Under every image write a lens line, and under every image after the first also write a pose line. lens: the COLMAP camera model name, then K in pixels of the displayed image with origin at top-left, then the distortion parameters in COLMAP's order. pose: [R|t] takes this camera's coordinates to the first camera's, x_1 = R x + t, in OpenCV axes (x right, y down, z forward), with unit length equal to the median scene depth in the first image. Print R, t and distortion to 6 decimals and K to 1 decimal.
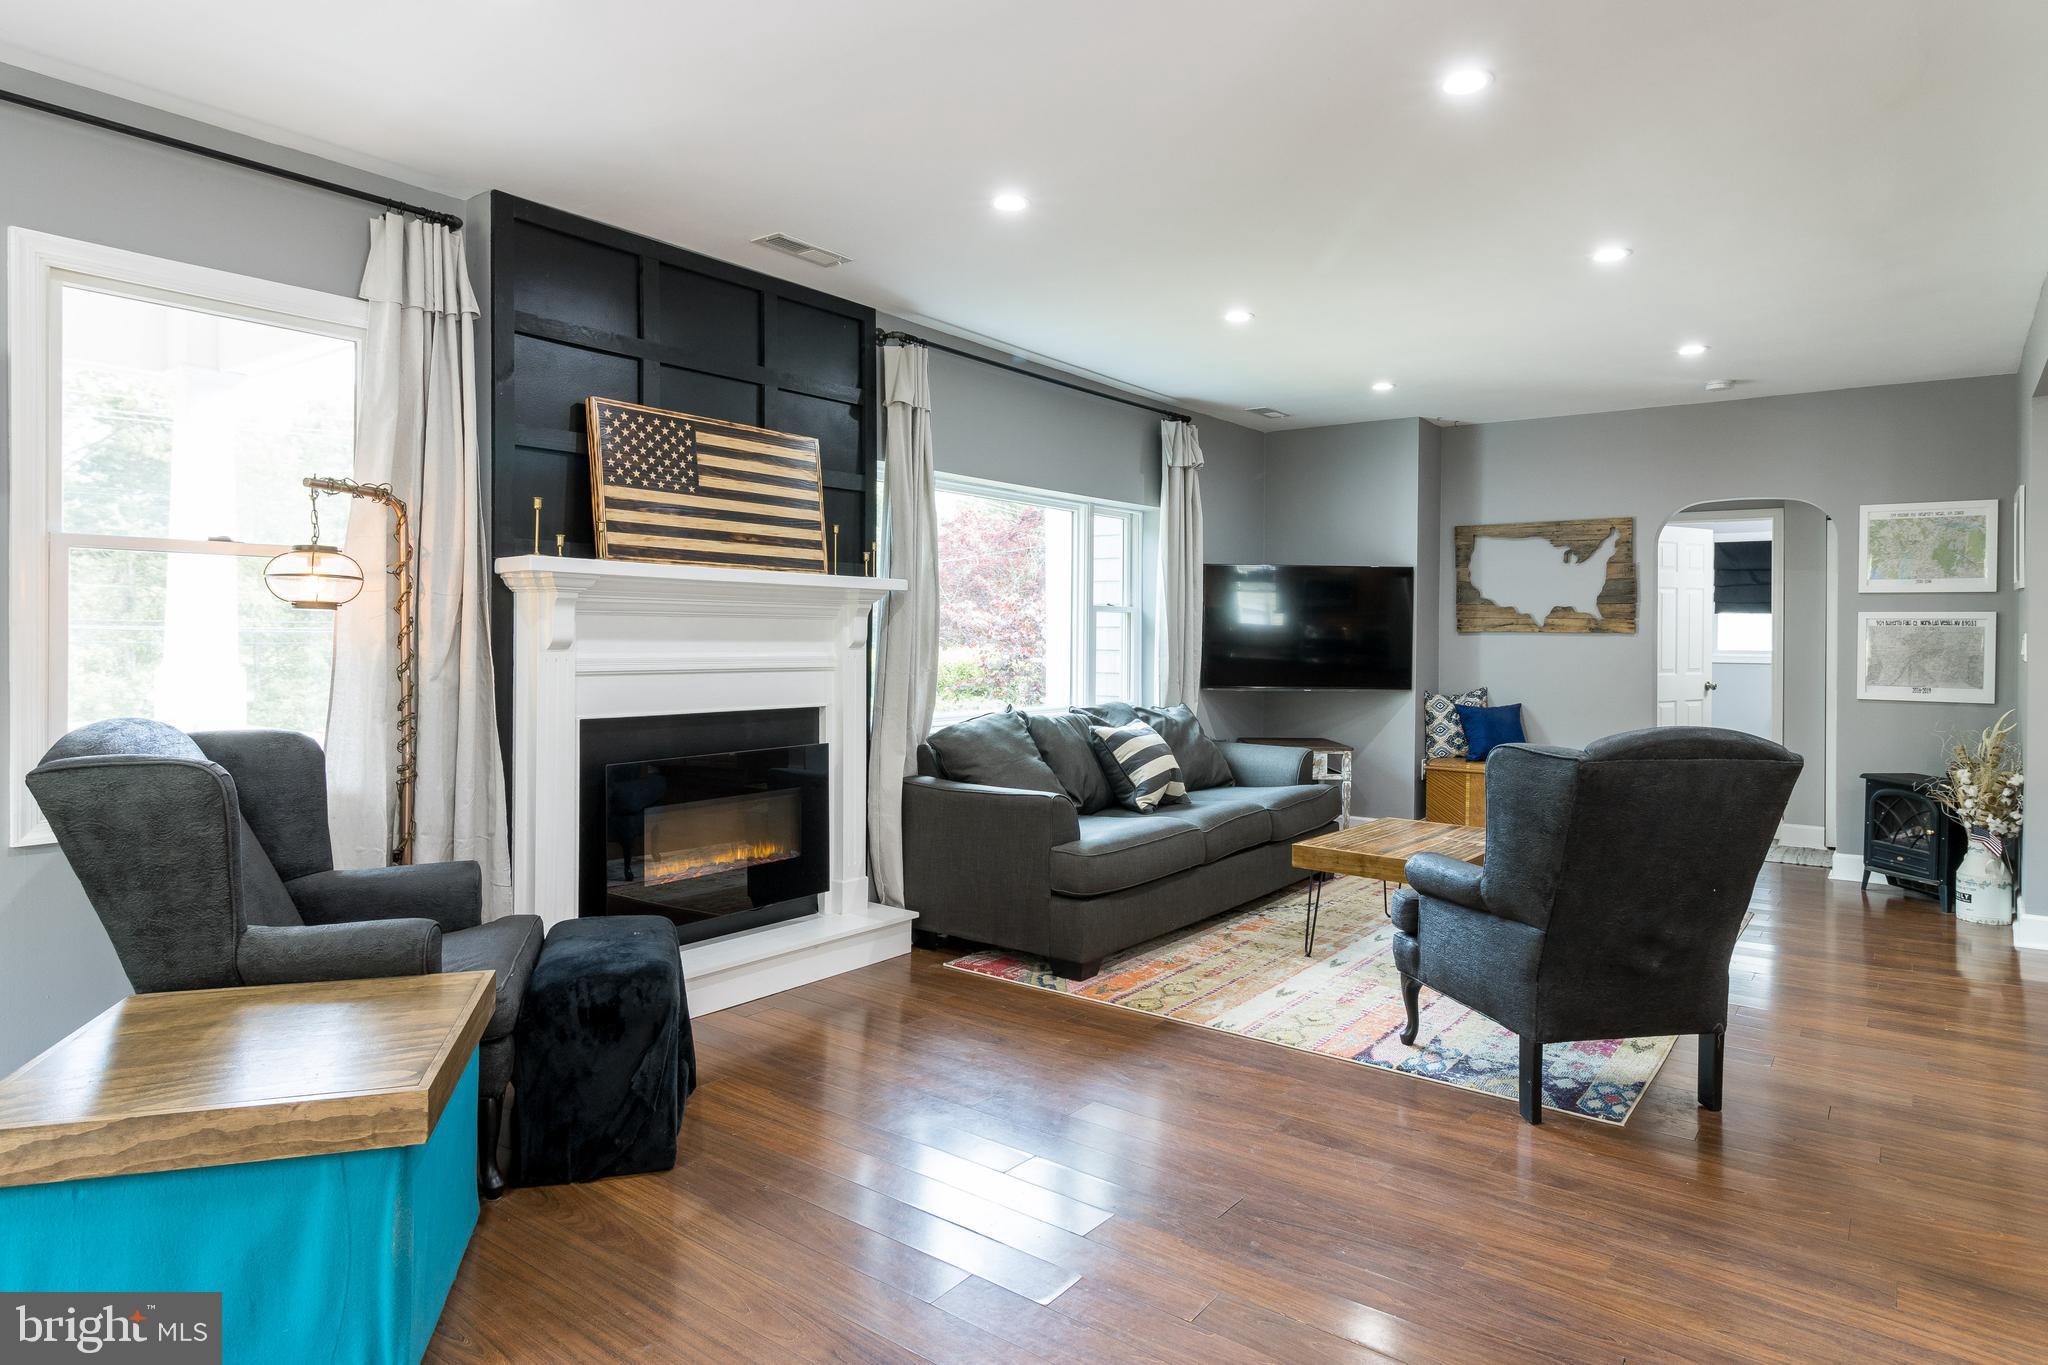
lens RADIAL K [[1184.8, 0, 1026.8], [0, 1184.8, 635.4], [0, 0, 1]] dist [0.004614, 0.001252]
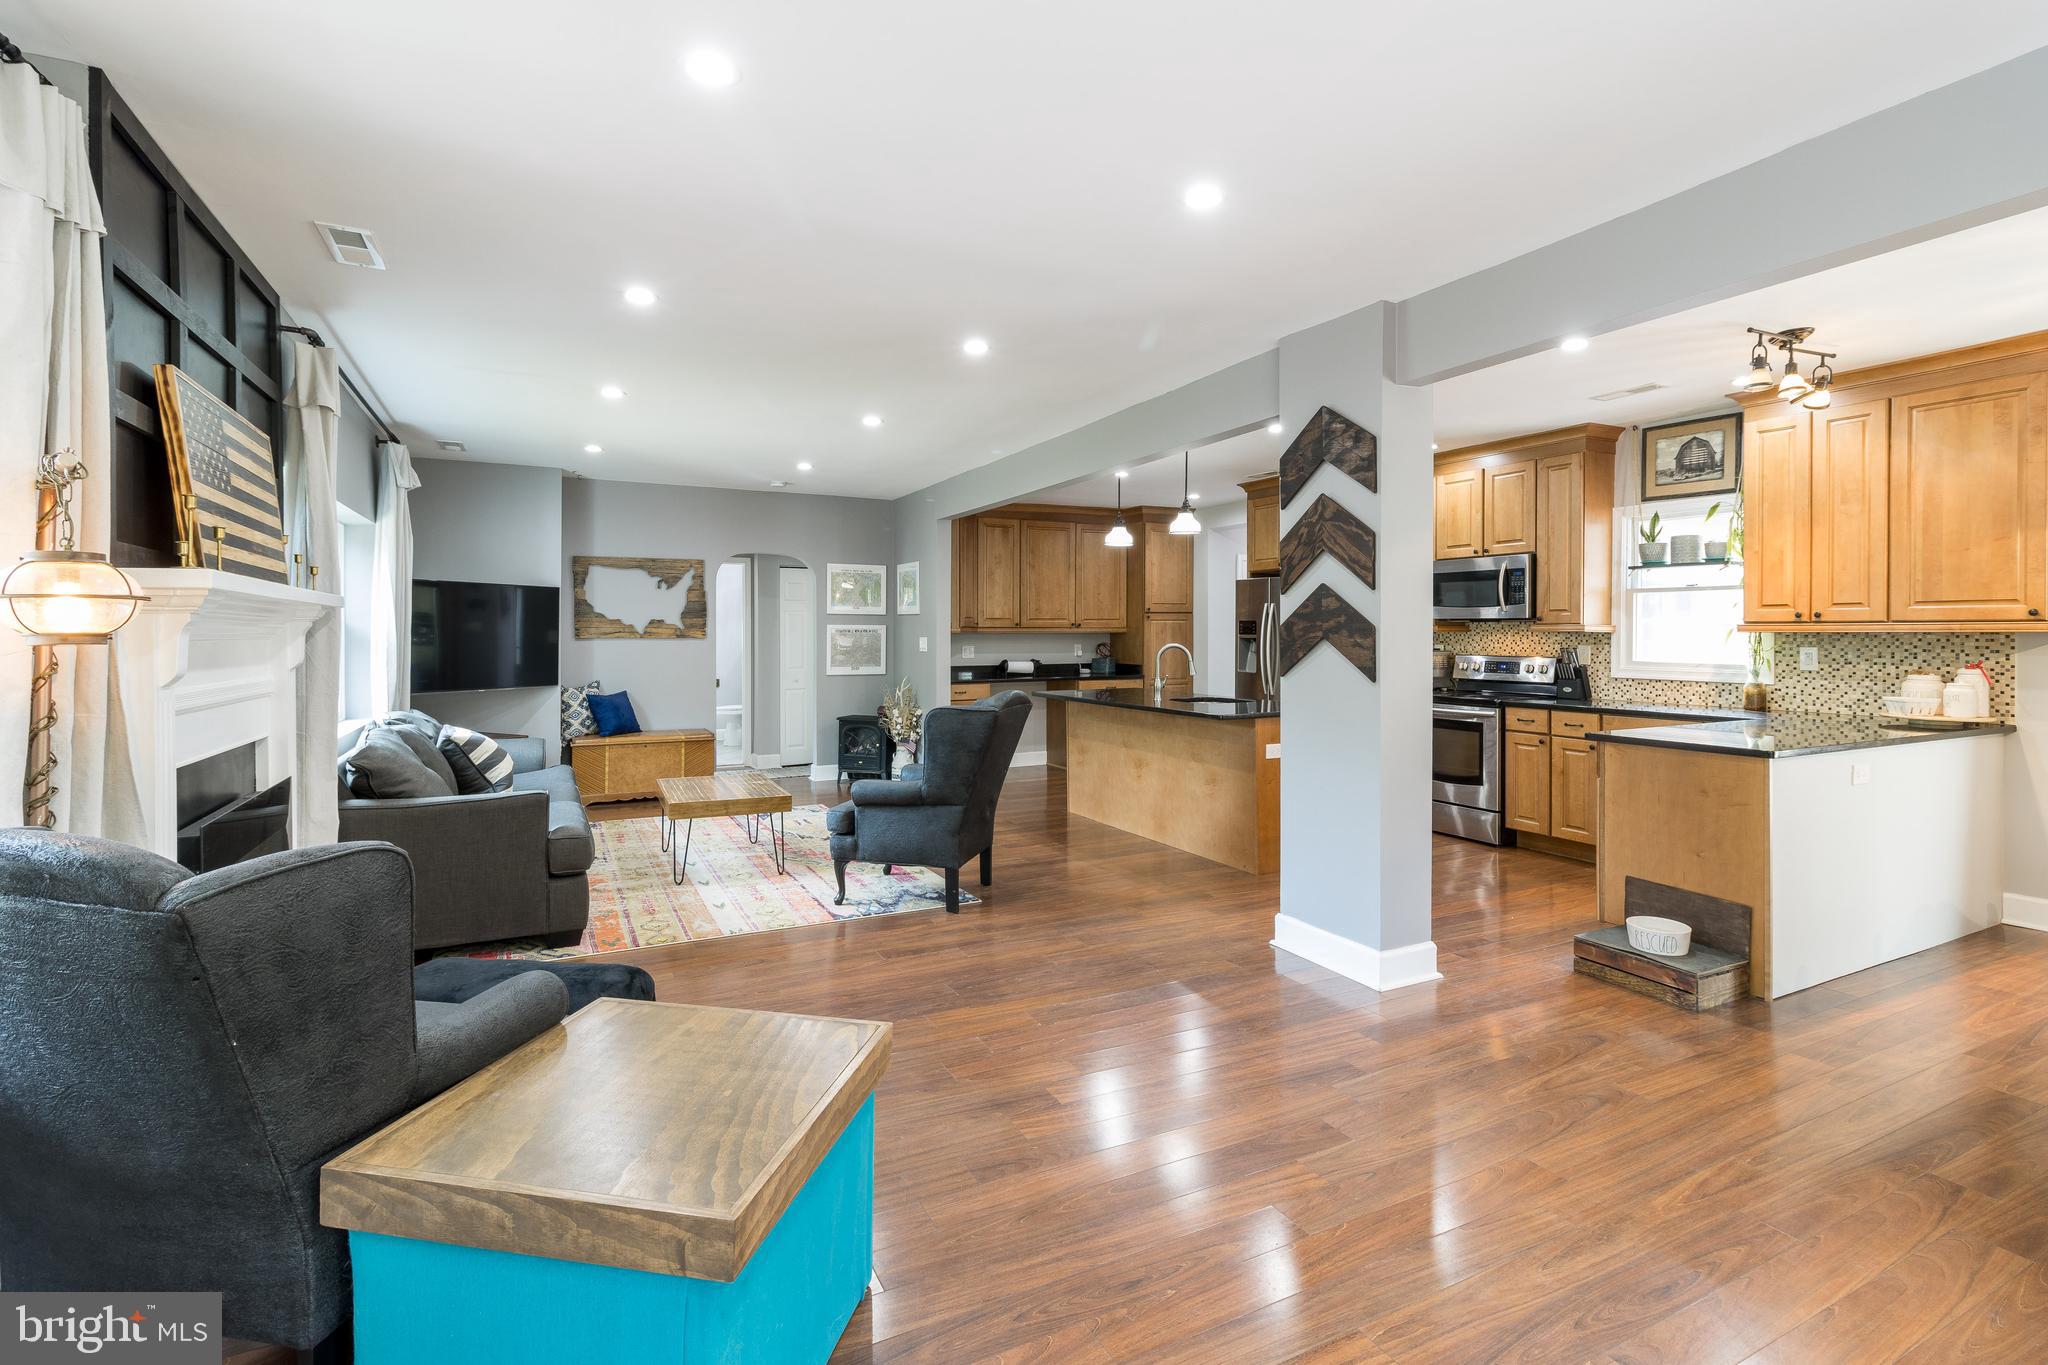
lens RADIAL K [[954.6, 0, 1025.0], [0, 954.6, 632.5], [0, 0, 1]] dist [0.004434, 0.000898]
pose [[0.439728, -0.006752, 0.898106, -0.607207], [0.005301, 0.999974, 0.004923, -0.020193], [-0.898115, 0.002596, 0.439752, 0.184669]]
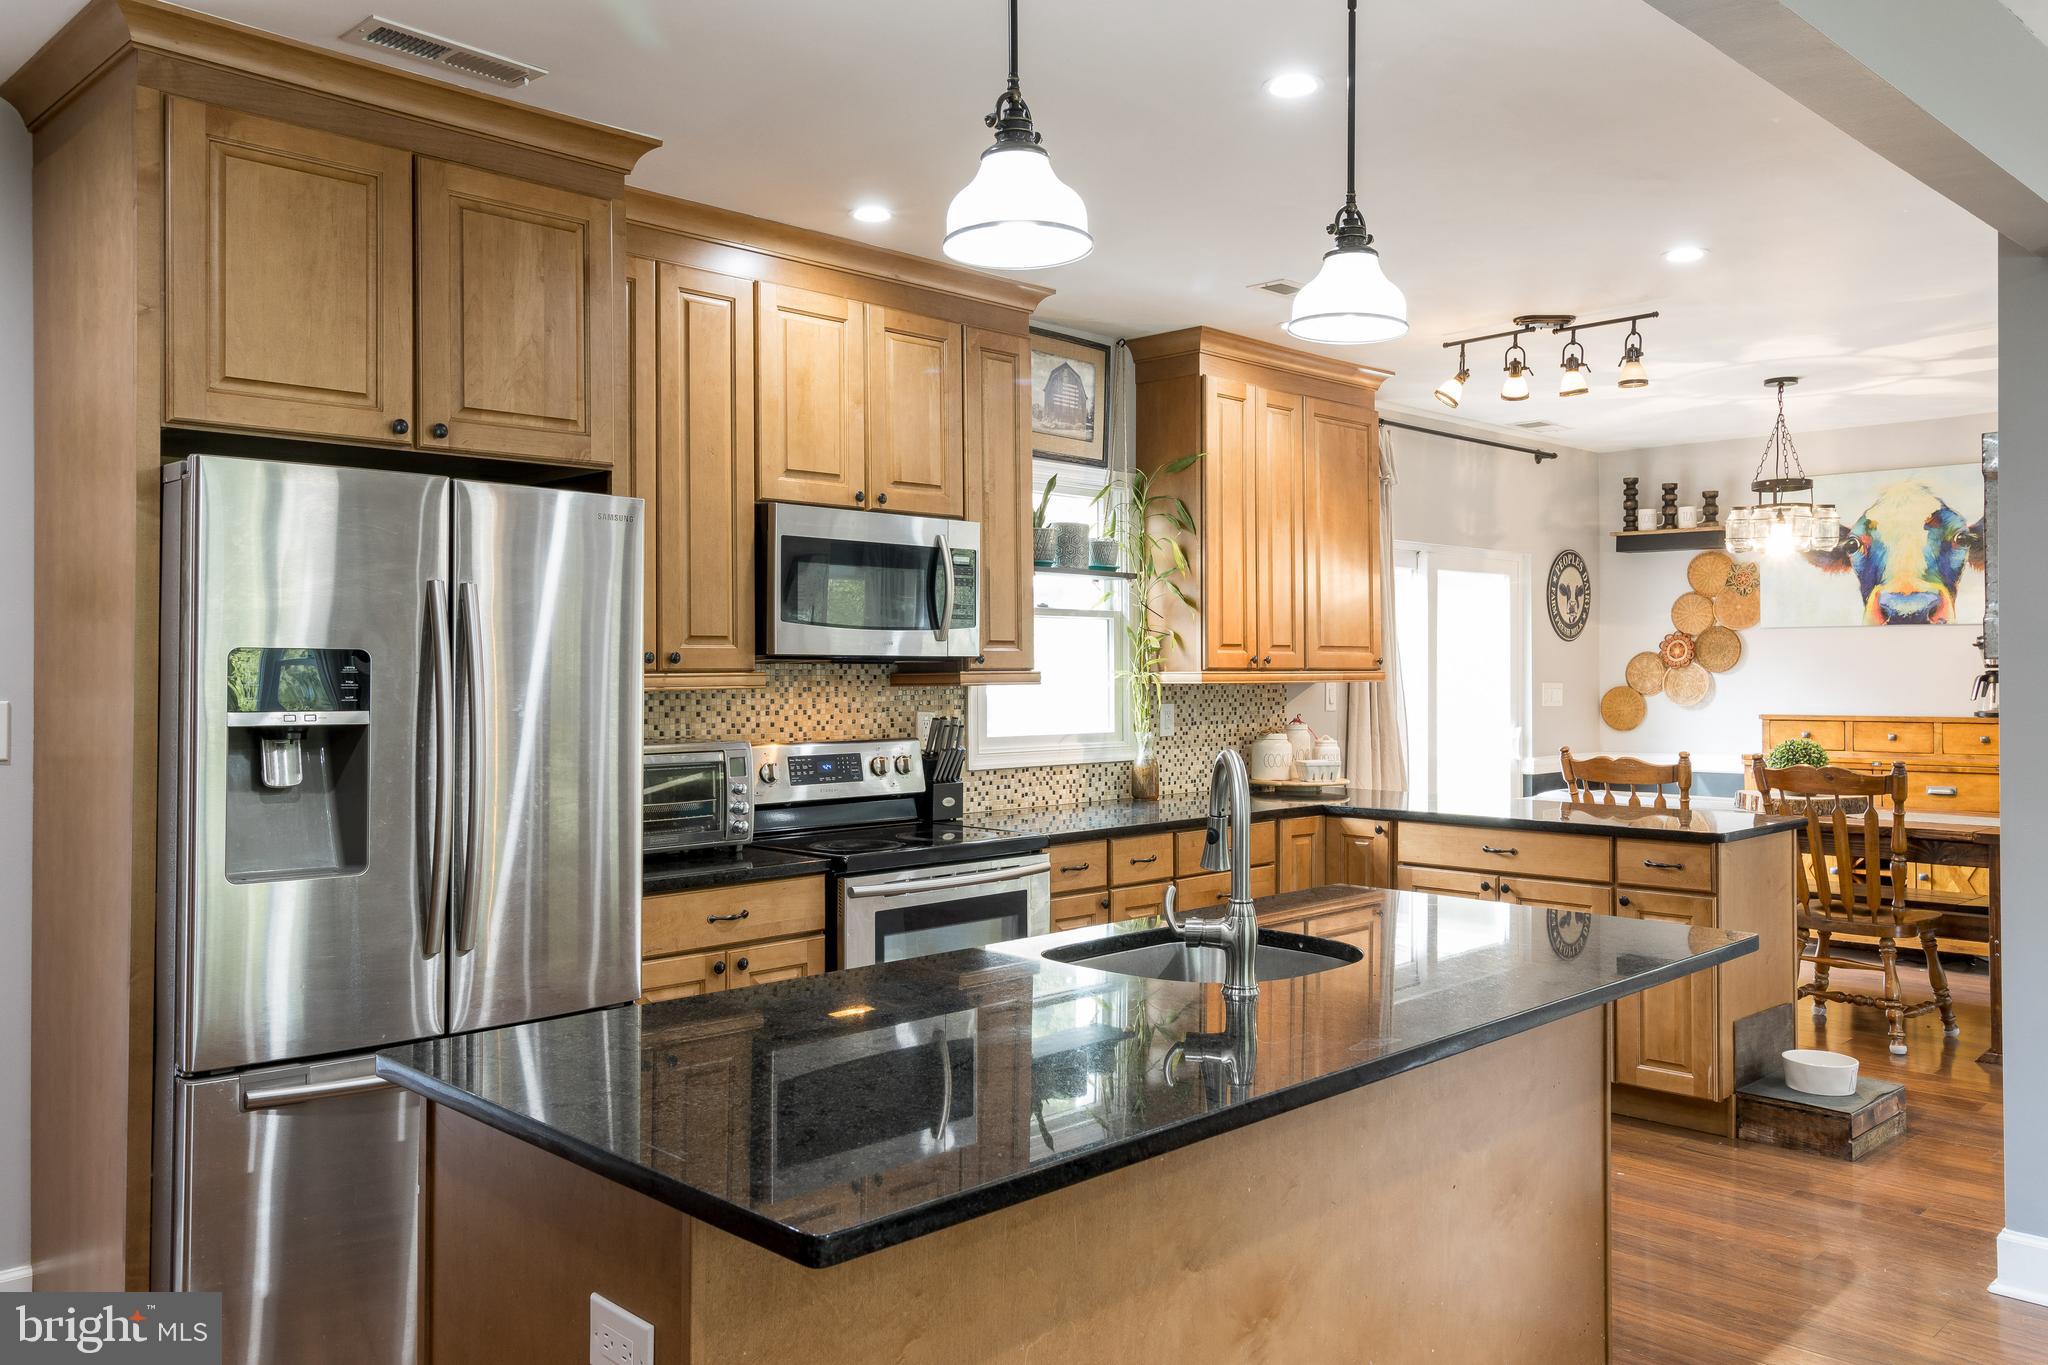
lens RADIAL K [[1581.4, 0, 1029.7], [0, 1581.4, 643.7], [0, 0, 1]] dist [0.005270, -0.001850]
pose [[-0.991358, -0.002515, 0.131159, 0.785109], [-0.004180, 0.999914, -0.012415, -0.026088], [-0.131117, -0.012856, -0.991284, 1.211080]]
